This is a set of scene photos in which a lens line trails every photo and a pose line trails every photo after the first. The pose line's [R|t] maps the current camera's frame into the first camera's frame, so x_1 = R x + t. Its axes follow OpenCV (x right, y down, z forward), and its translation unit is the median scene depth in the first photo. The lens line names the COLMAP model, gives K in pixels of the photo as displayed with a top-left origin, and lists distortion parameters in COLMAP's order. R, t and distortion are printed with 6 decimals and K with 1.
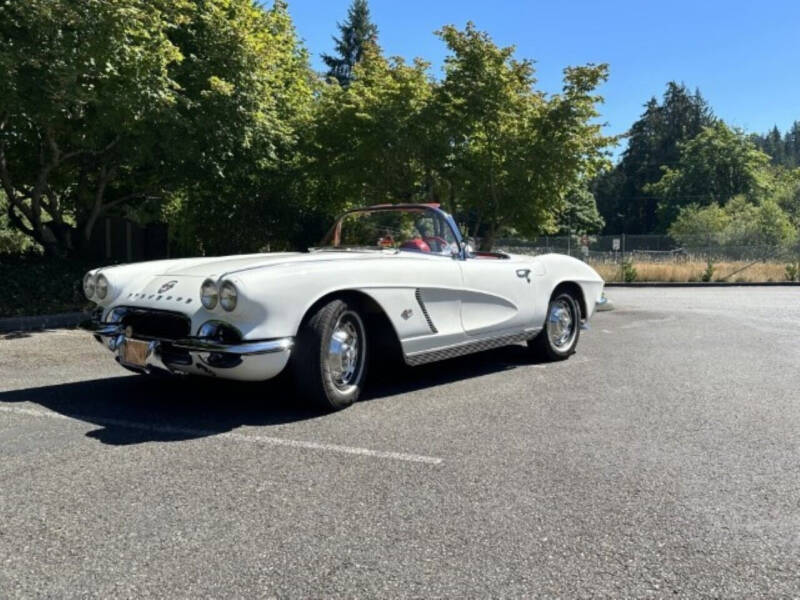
lens RADIAL K [[651.0, 0, 400.0], [0, 651.0, 300.0], [0, 0, 1]] dist [0.094615, -0.163201]
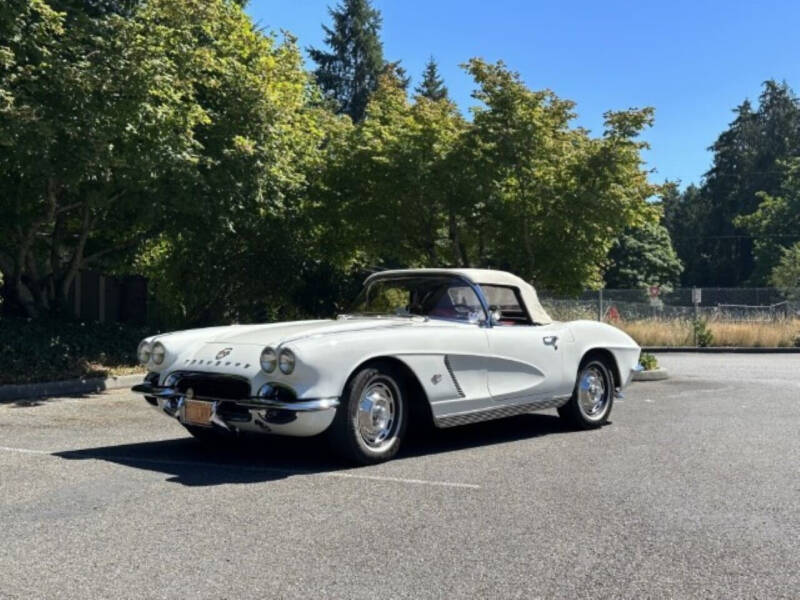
lens RADIAL K [[898.3, 0, 404.3], [0, 898.3, 299.5], [0, 0, 1]] dist [0.151451, -0.302334]
pose [[0.999995, 0.001598, -0.002609, -0.020457], [-0.001795, 0.996996, -0.077431, 0.003433], [0.002477, 0.077435, 0.996994, -0.206143]]
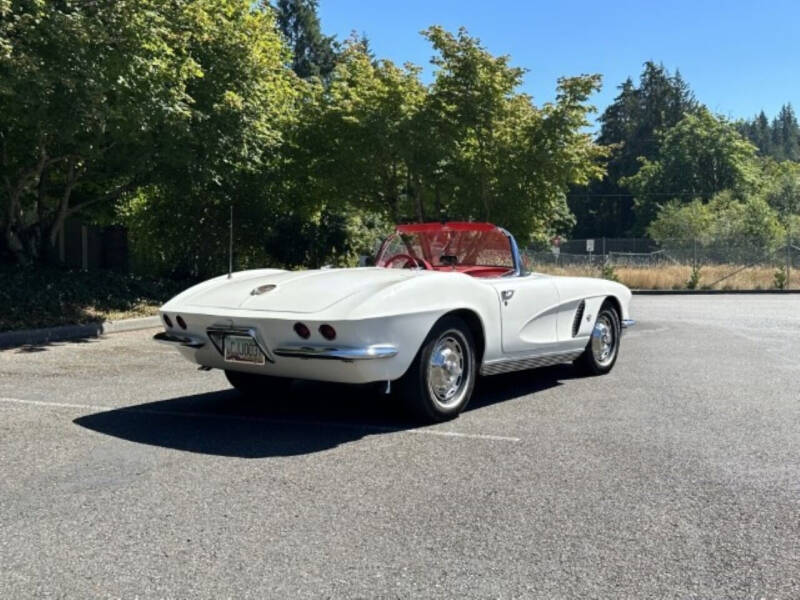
lens RADIAL K [[765.6, 0, 396.5], [0, 765.6, 297.2], [0, 0, 1]] dist [0.159177, -0.335933]
pose [[0.996999, -0.000858, 0.077406, -0.075667], [0.001885, 0.999911, -0.013190, -0.004486], [-0.077388, 0.013297, 0.996912, -0.131102]]
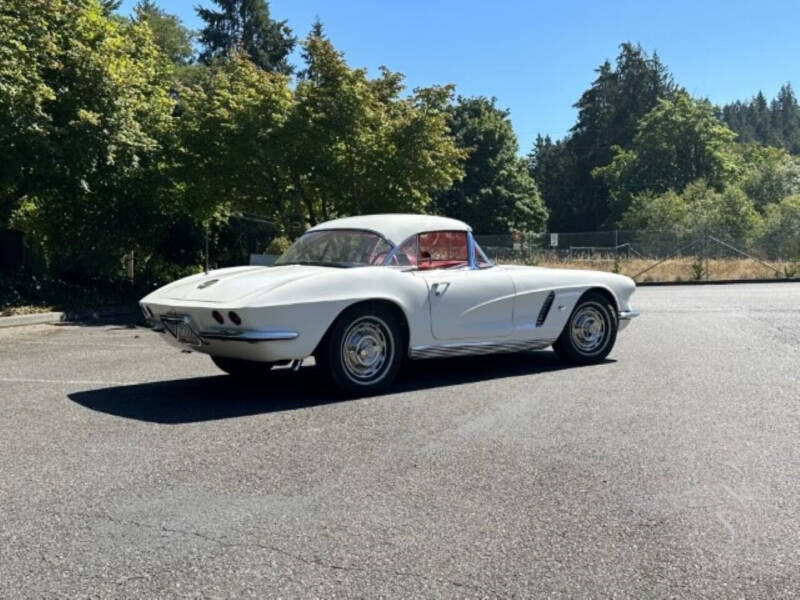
lens RADIAL K [[837.6, 0, 398.6], [0, 837.6, 296.4], [0, 0, 1]] dist [0.196616, -0.432862]
pose [[0.994410, -0.020179, 0.103641, 0.065346], [0.022046, 0.999614, -0.016898, 0.012468], [-0.103260, 0.019089, 0.994471, -0.334009]]
